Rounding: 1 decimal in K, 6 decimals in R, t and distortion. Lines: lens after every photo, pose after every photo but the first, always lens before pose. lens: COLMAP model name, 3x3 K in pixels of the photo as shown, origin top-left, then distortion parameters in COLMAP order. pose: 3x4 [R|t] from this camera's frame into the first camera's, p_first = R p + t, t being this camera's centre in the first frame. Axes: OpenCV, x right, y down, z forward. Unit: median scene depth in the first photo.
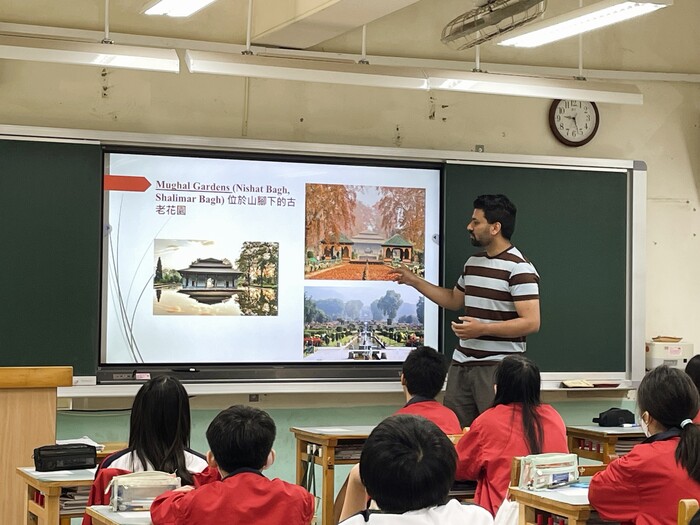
lens RADIAL K [[1492.5, 0, 350.0], [0, 1492.5, 262.5], [0, 0, 1]] dist [0.111666, 0.286722]
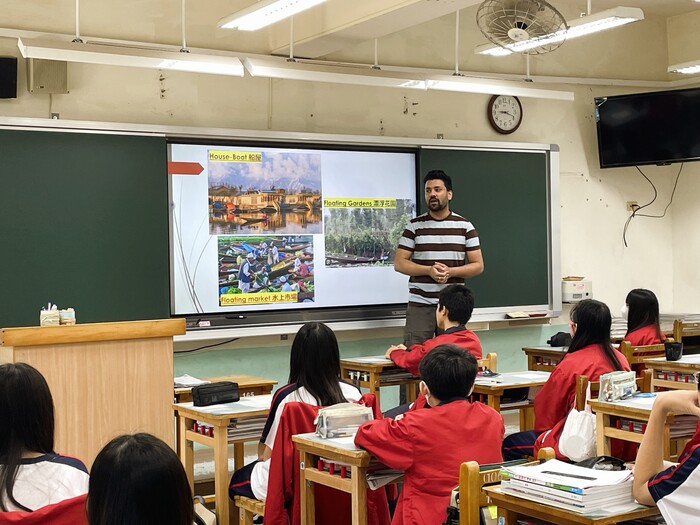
lens RADIAL K [[1092.0, 0, 350.0], [0, 1092.0, 262.5], [0, 0, 1]] dist [0.119128, 0.002497]
pose [[0.986740, -0.033970, 0.158715, -0.159647], [0.029068, 0.999029, 0.033107, -0.001183], [-0.159686, -0.028054, 0.986769, 0.084621]]
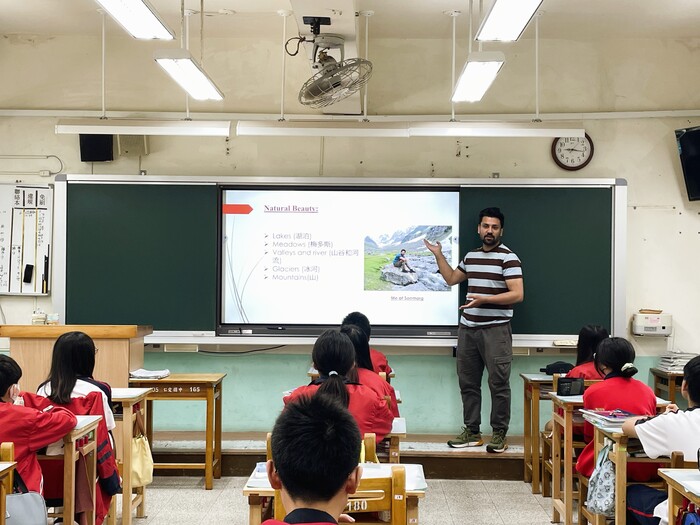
lens RADIAL K [[939.1, 0, 365.4], [0, 939.1, 263.3], [0, 0, 1]] dist [0.145295, -0.032999]
pose [[0.918759, -0.013721, -0.394579, 0.360898], [0.013727, 0.999902, -0.002807, 0.008791], [0.394579, -0.002838, 0.918858, 0.142816]]
